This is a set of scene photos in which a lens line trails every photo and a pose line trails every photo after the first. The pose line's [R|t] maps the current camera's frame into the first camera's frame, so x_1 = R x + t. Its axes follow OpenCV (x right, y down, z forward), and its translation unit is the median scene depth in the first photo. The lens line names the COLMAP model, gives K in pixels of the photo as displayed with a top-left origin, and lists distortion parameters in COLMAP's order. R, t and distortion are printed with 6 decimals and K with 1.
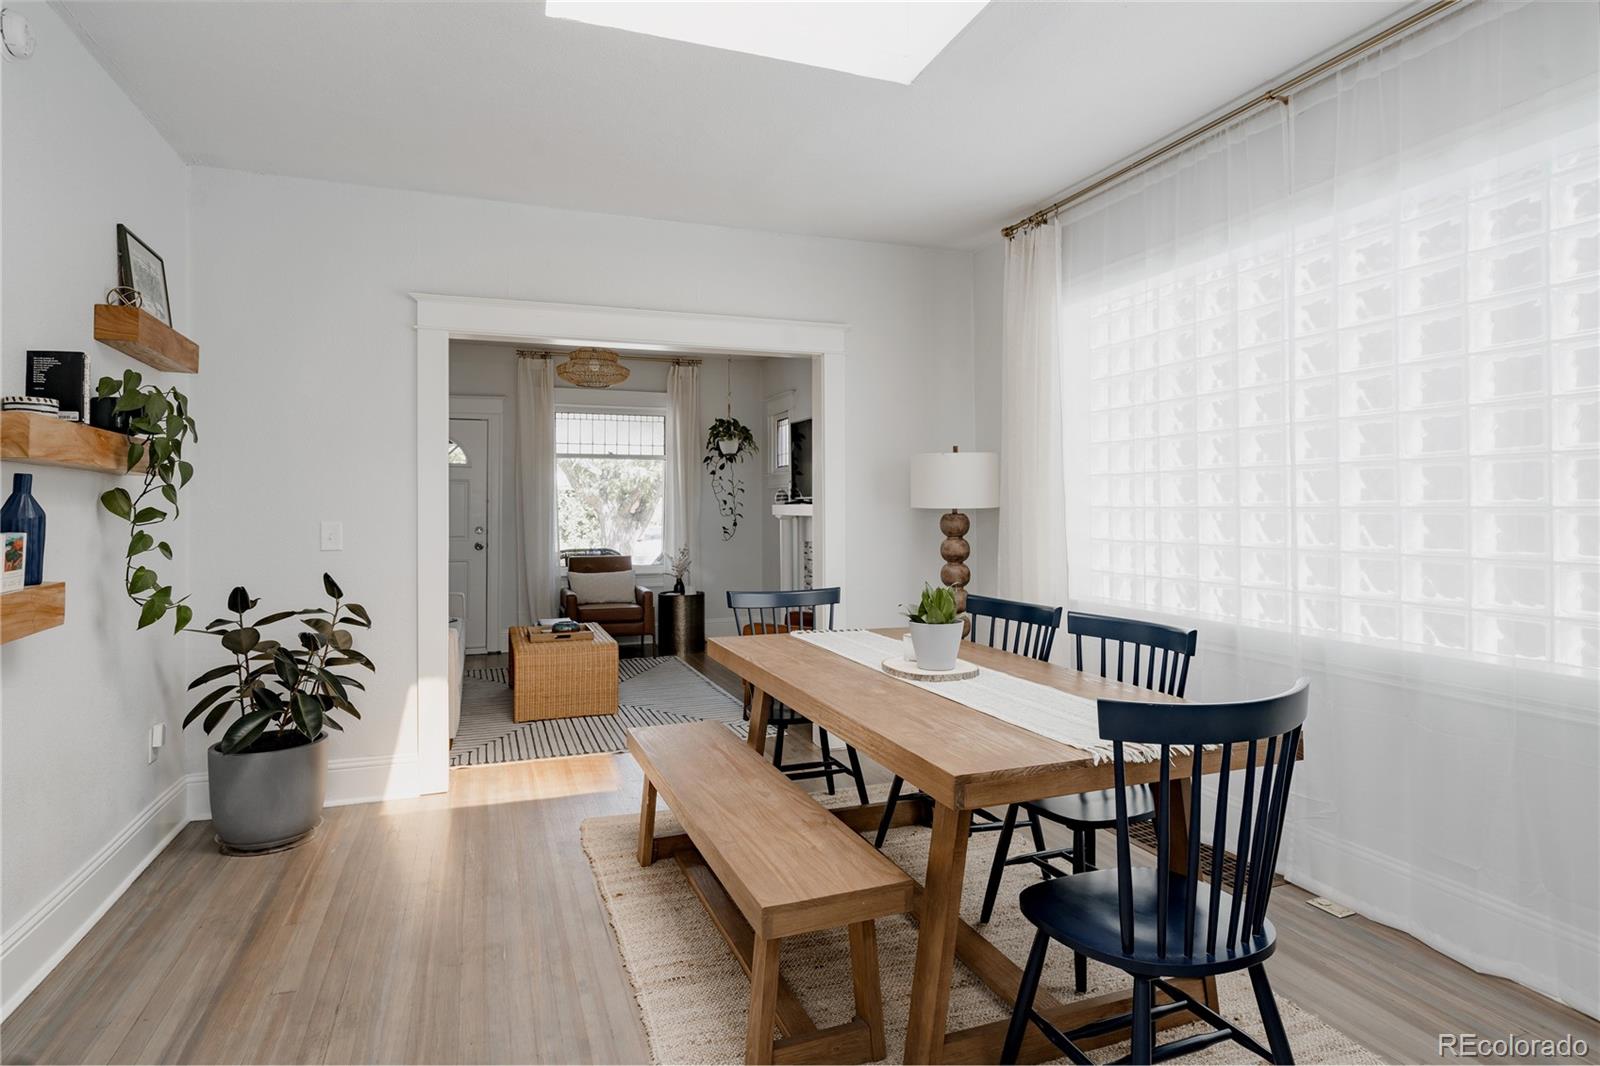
lens RADIAL K [[843.2, 0, 857.3], [0, 843.2, 530.1], [0, 0, 1]] dist [0.010597, -0.000287]
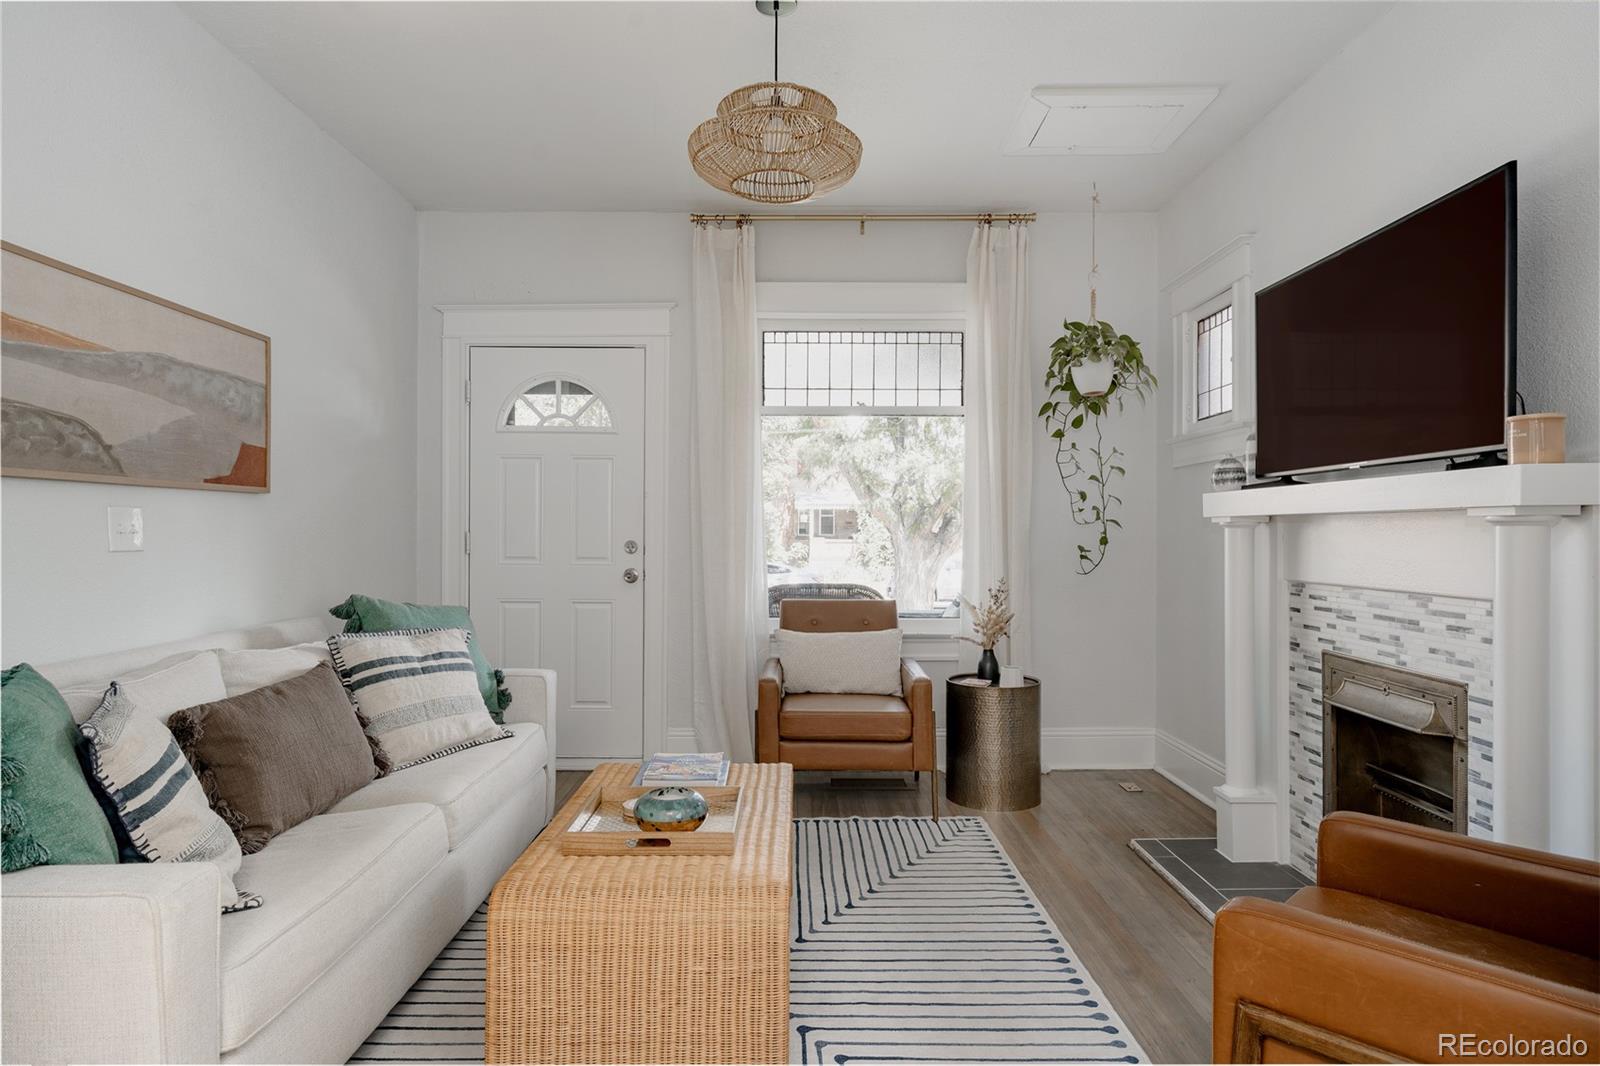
lens RADIAL K [[920.6, 0, 805.2], [0, 920.6, 541.2], [0, 0, 1]] dist [-0.004475, 0.003777]
pose [[0.917169, 0.001769, -0.398495, -0.159514], [-0.008502, 0.999849, -0.015128, 0.005048], [0.398408, 0.017263, 0.917046, 0.776402]]
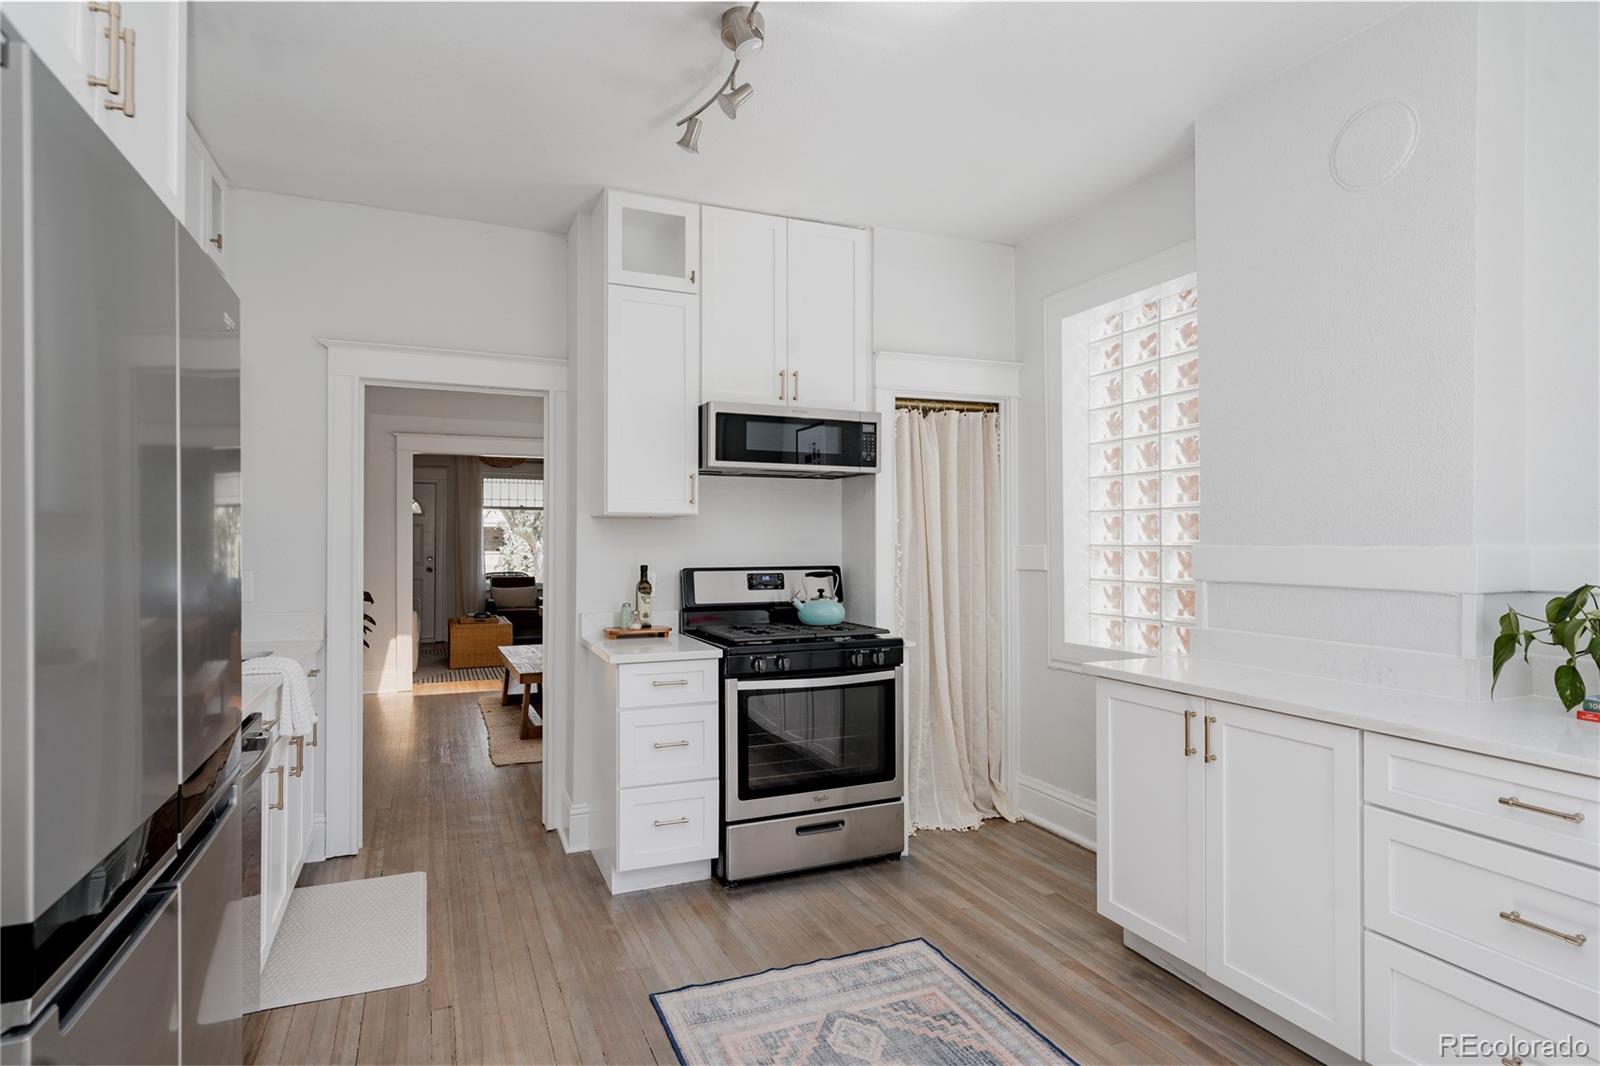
lens RADIAL K [[843.2, 0, 796.0], [0, 843.2, 548.9], [0, 0, 1]] dist [0.010597, -0.000287]
pose [[0.999894, 0.005638, -0.013403, 0.340397], [-0.005929, 0.999746, -0.021746, 0.020409], [0.013277, 0.021823, 0.999674, -0.754742]]
